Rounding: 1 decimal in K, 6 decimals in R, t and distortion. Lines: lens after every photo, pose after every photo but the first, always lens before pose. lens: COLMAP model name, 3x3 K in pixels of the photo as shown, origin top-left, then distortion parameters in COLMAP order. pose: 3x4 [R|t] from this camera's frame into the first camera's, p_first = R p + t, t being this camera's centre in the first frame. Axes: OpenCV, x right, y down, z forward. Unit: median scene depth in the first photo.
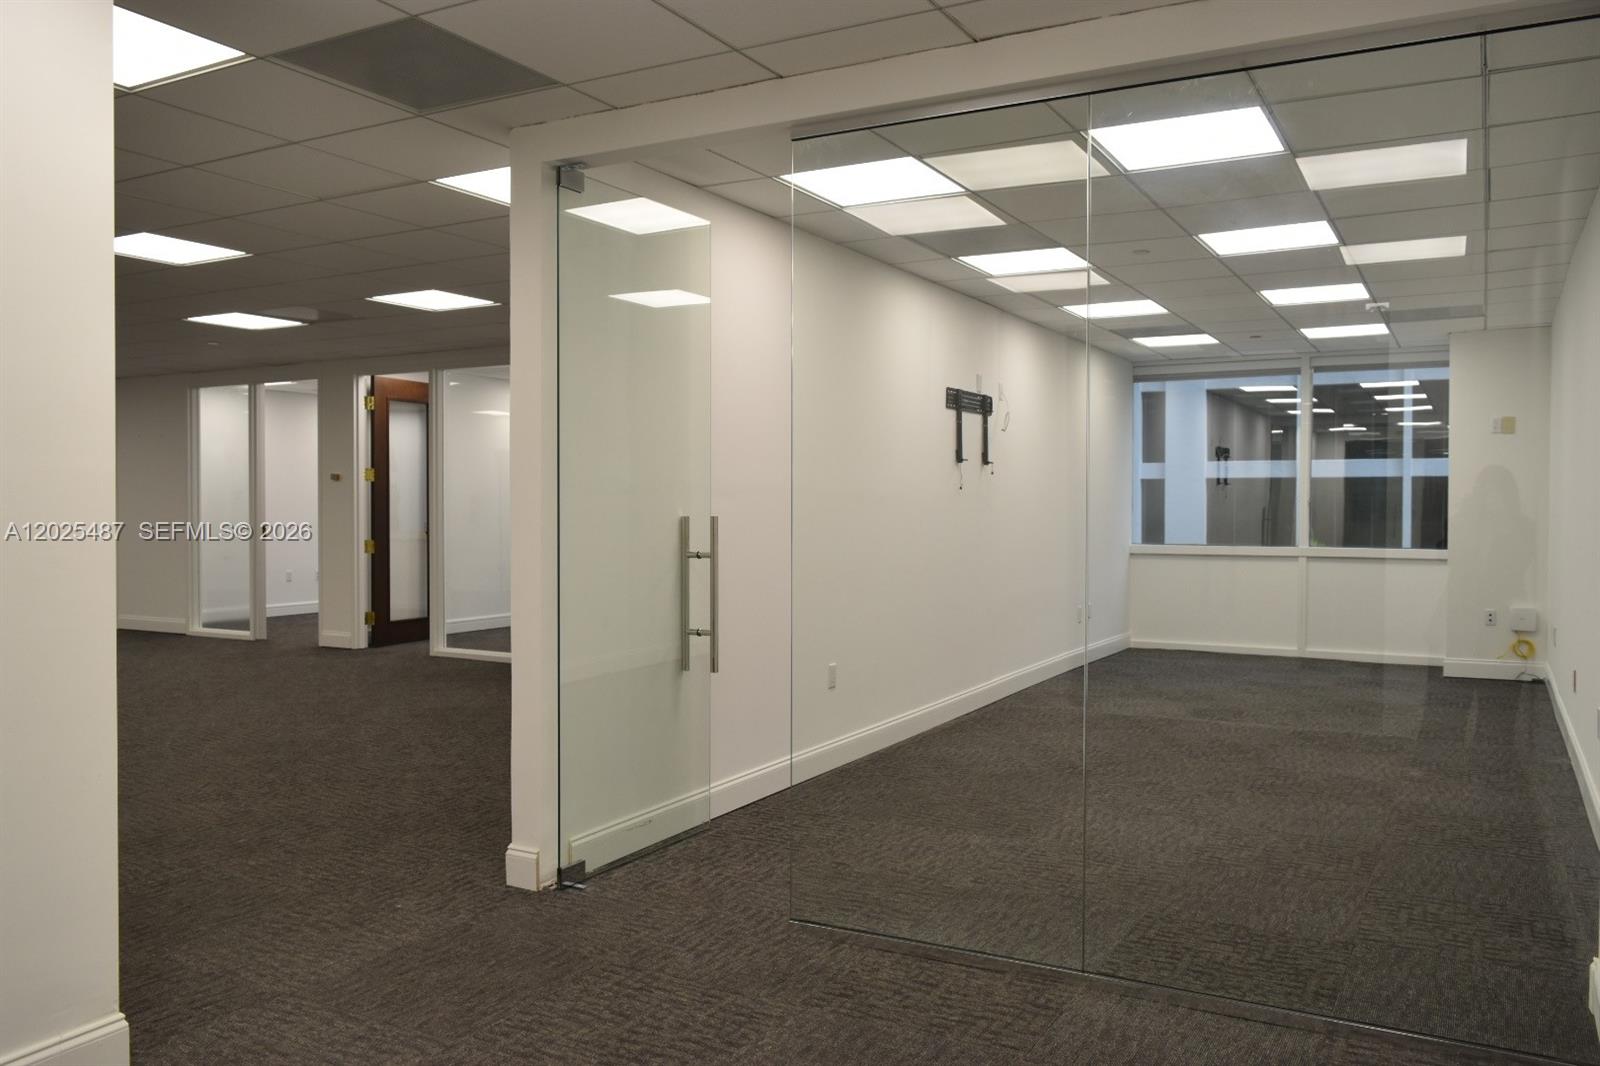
lens RADIAL K [[1231.5, 0, 800.0], [0, 1231.5, 533.0], [0, 0, 1]] dist [-0.015513, 0.002743]
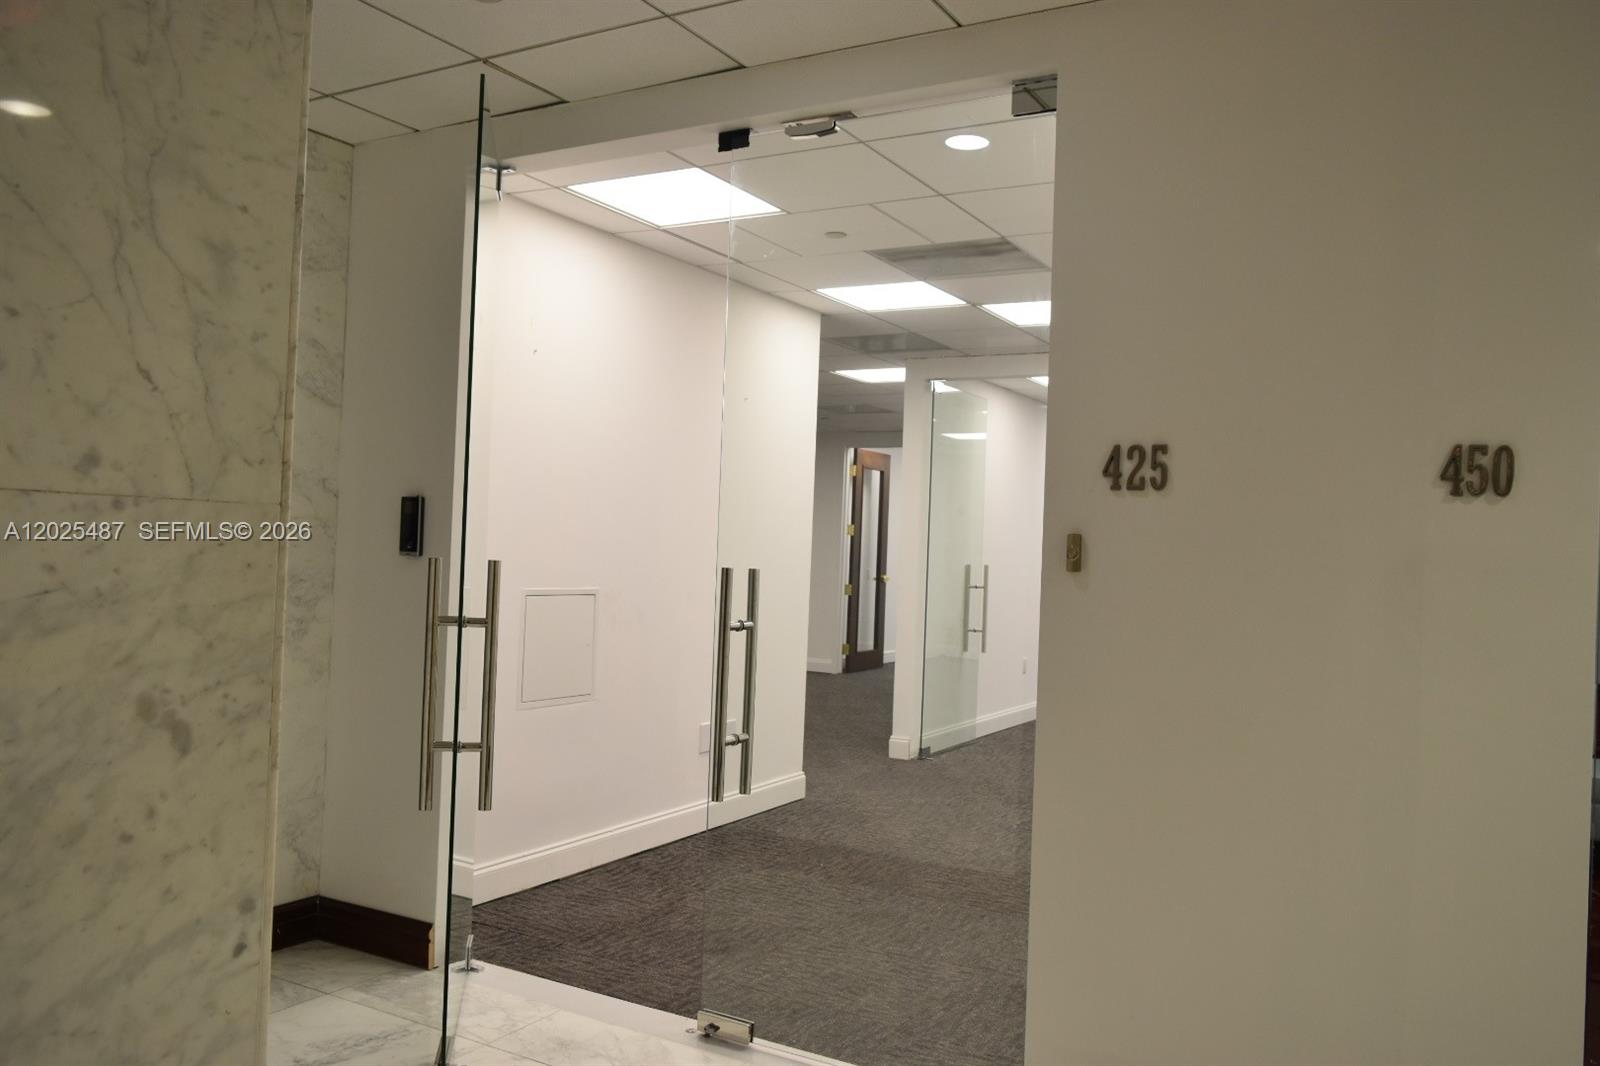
lens RADIAL K [[1226.1, 0, 800.0], [0, 1226.1, 533.0], [0, 0, 1]] dist [-0.001335, -0.000099]
pose [[0.999229, 0.034411, -0.018901, -0.307338], [-0.035101, 0.998681, -0.037464, 0.015965], [0.017587, 0.038098, 0.999119, -0.778419]]
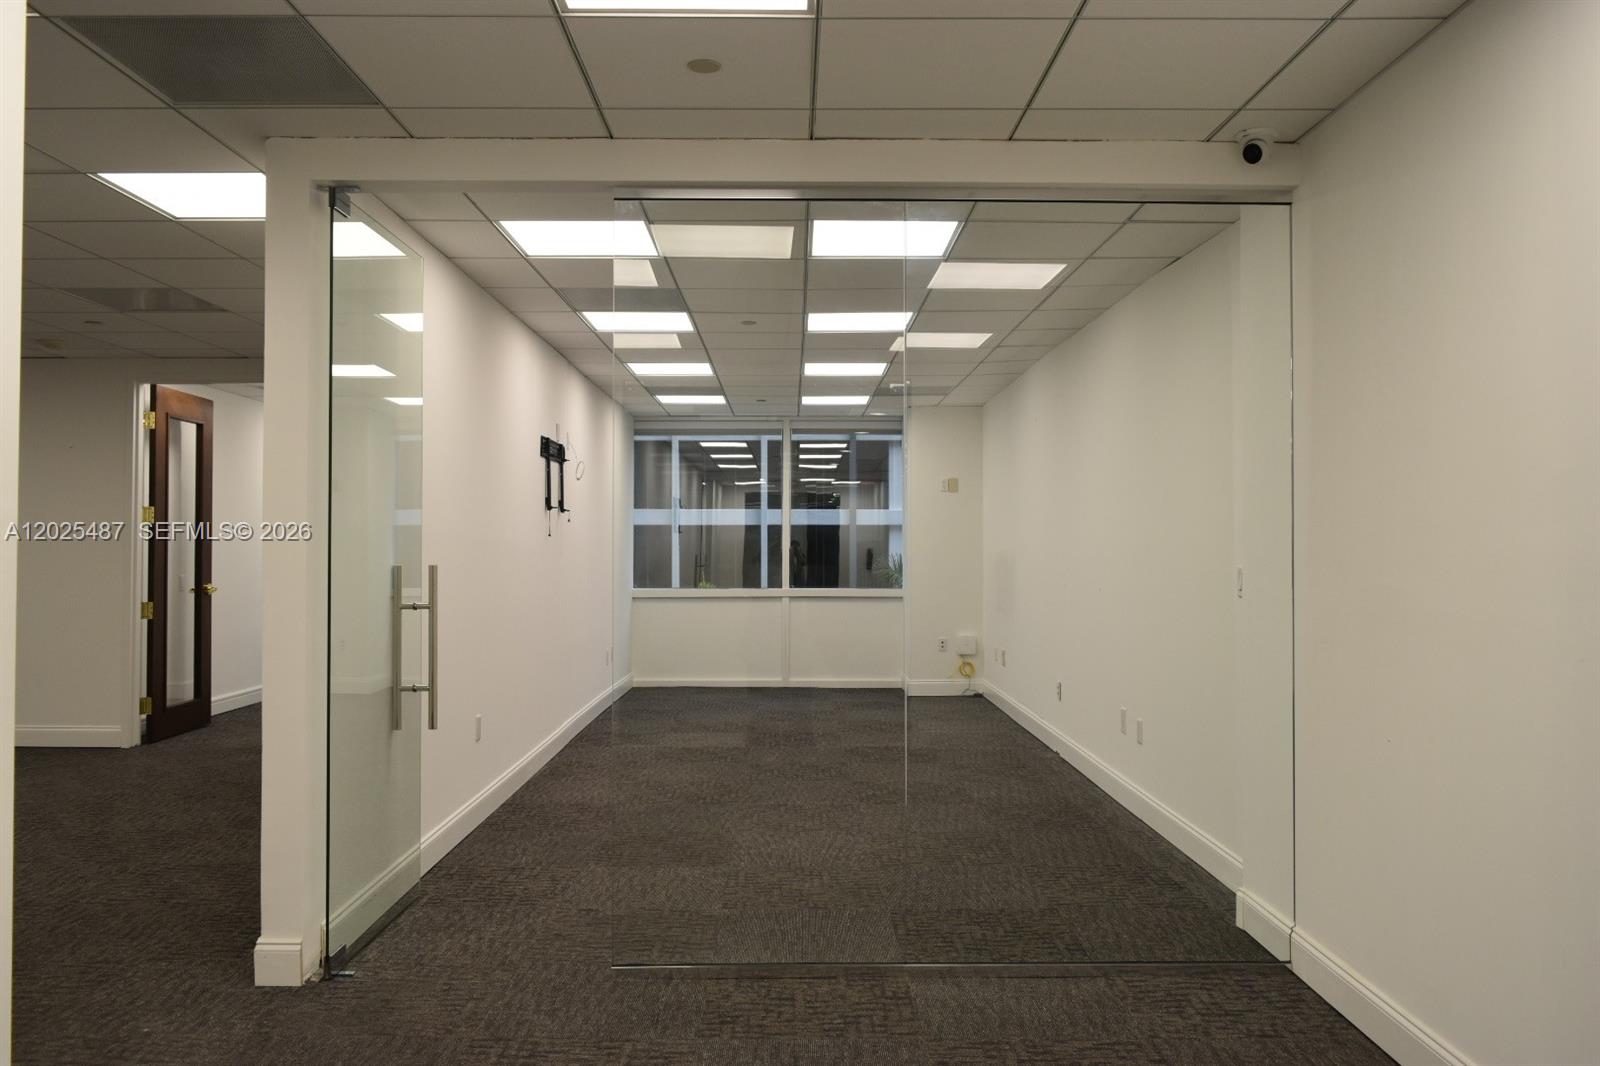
lens RADIAL K [[1226.3, 0, 800.0], [0, 1226.3, 533.0], [0, 0, 1]] dist [-0.016180, 0.003410]
pose [[0.872098, 0.005503, 0.489301, -0.286626], [0.012603, 0.999352, -0.033702, -0.003004], [-0.489170, 0.035558, 0.871463, 0.031581]]
